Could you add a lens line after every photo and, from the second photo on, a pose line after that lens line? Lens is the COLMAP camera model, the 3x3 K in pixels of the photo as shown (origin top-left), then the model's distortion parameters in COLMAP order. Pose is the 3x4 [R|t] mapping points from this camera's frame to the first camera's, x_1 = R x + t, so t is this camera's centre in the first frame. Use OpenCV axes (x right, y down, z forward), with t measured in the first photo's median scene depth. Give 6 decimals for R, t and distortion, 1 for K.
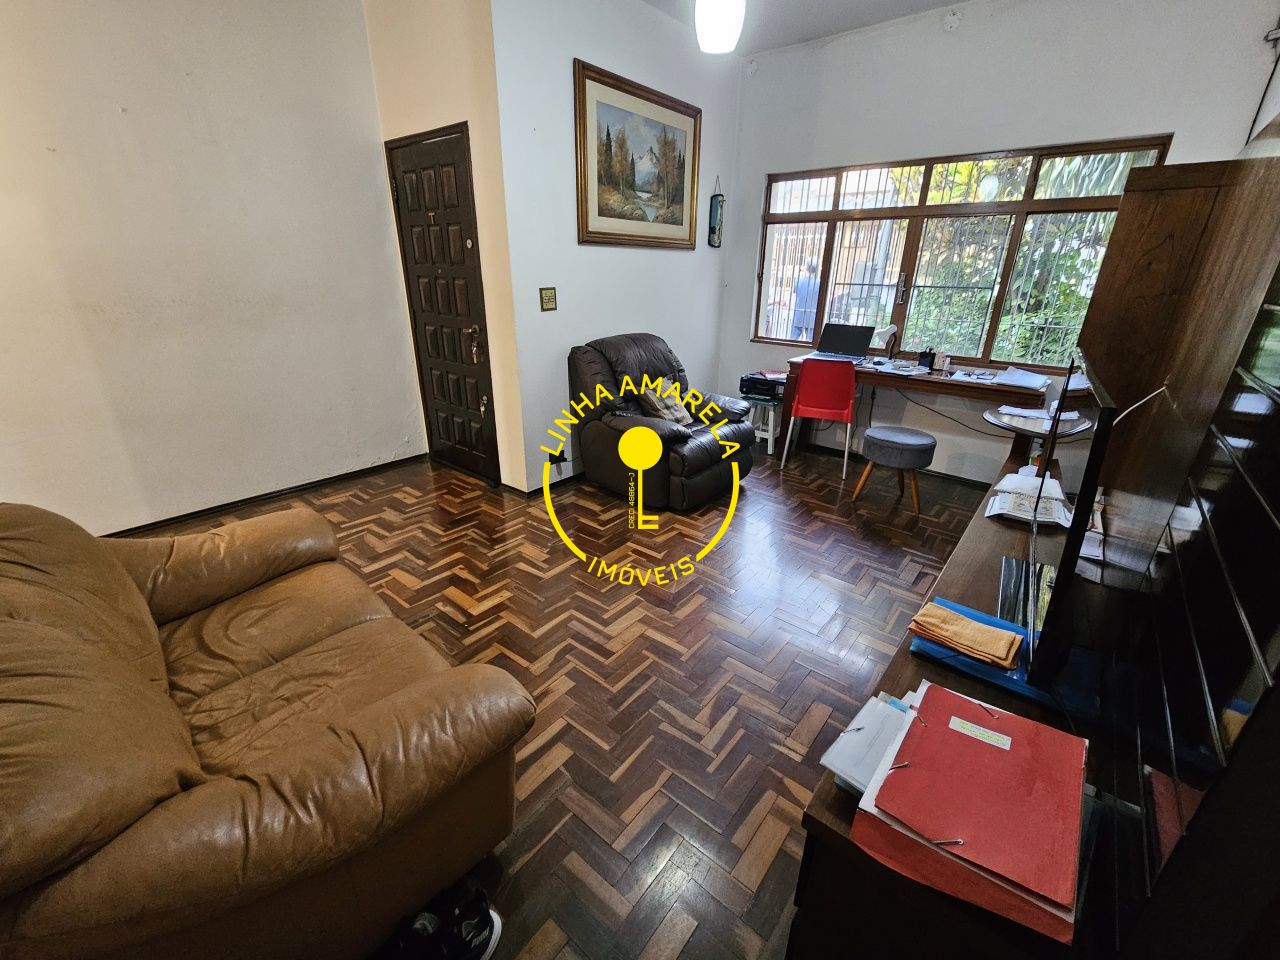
lens RADIAL K [[530.6, 0, 649.6], [0, 530.6, 475.1], [0, 0, 1]] dist [0.011603, 0.000226]
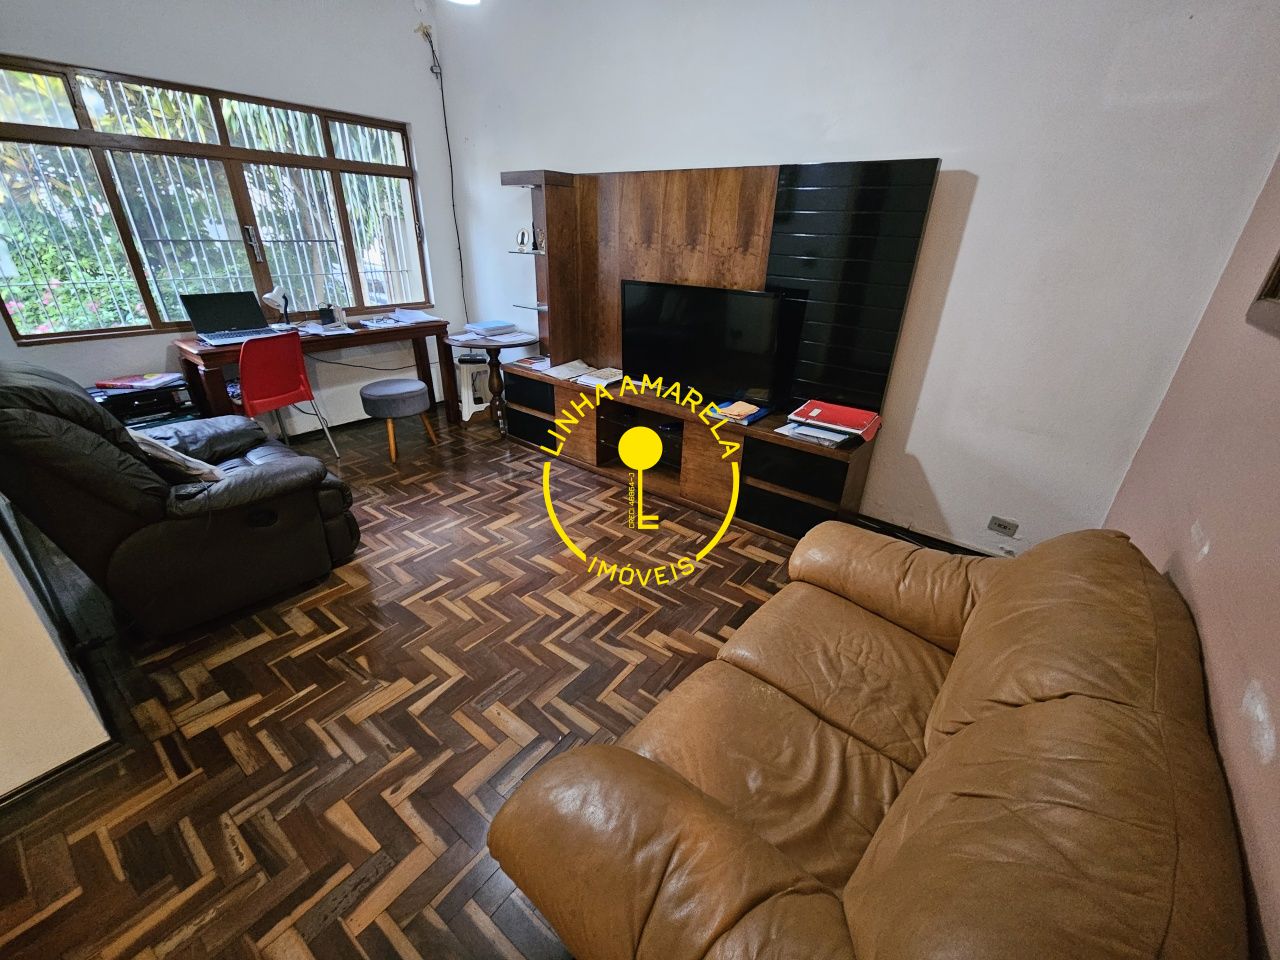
lens RADIAL K [[521.0, 0, 640.0], [0, 521.0, 480.0], [0, 0, 1]] dist [0.000728, 0.000015]
pose [[-0.019161, -0.451187, 0.892224, -0.662650], [0.336677, 0.837359, 0.430673, -0.239542], [-0.941425, 0.308643, 0.135859, 0.534806]]
